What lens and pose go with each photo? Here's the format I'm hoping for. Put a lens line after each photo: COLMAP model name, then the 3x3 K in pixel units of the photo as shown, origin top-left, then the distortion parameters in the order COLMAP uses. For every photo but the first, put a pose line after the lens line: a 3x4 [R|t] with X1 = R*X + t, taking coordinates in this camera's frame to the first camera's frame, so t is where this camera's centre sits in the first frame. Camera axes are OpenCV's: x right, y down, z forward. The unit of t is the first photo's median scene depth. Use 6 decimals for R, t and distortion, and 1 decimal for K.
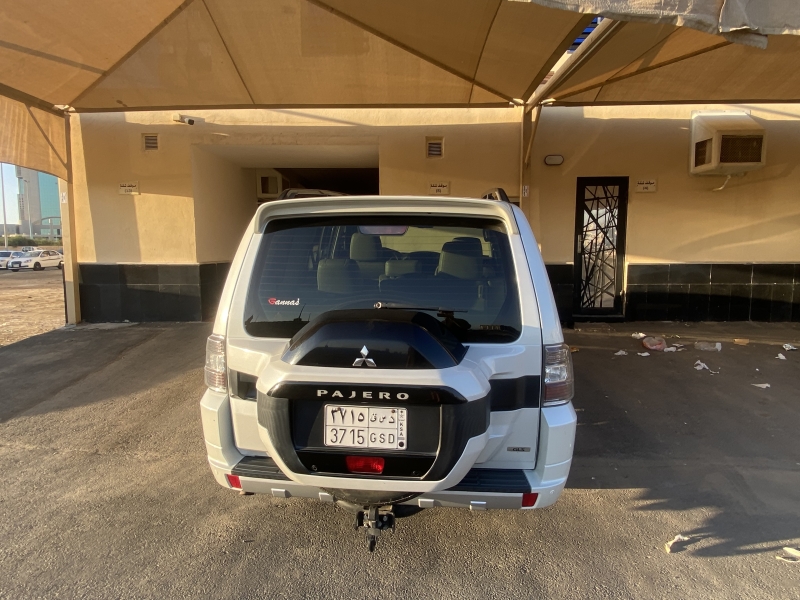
lens RADIAL K [[472.5, 0, 396.8], [0, 472.5, 306.0], [0, 0, 1]] dist [0.021580, -0.040960]
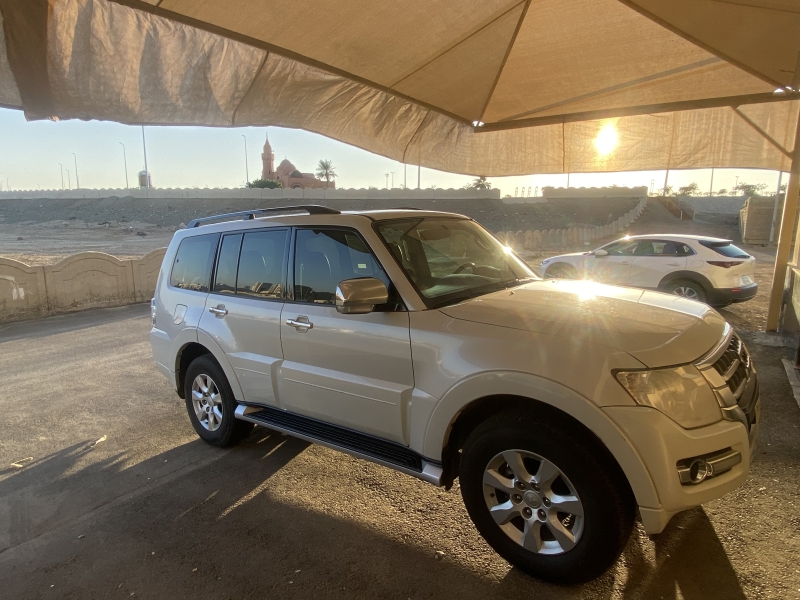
lens RADIAL K [[472.5, 0, 396.8], [0, 472.5, 306.0], [0, 0, 1]] dist [0.021580, -0.040960]
pose [[-0.541359, 0.133447, -0.830134, 1.088145], [-0.103918, 0.969135, 0.223560, -0.340260], [0.834345, 0.207291, -0.510782, 2.119101]]
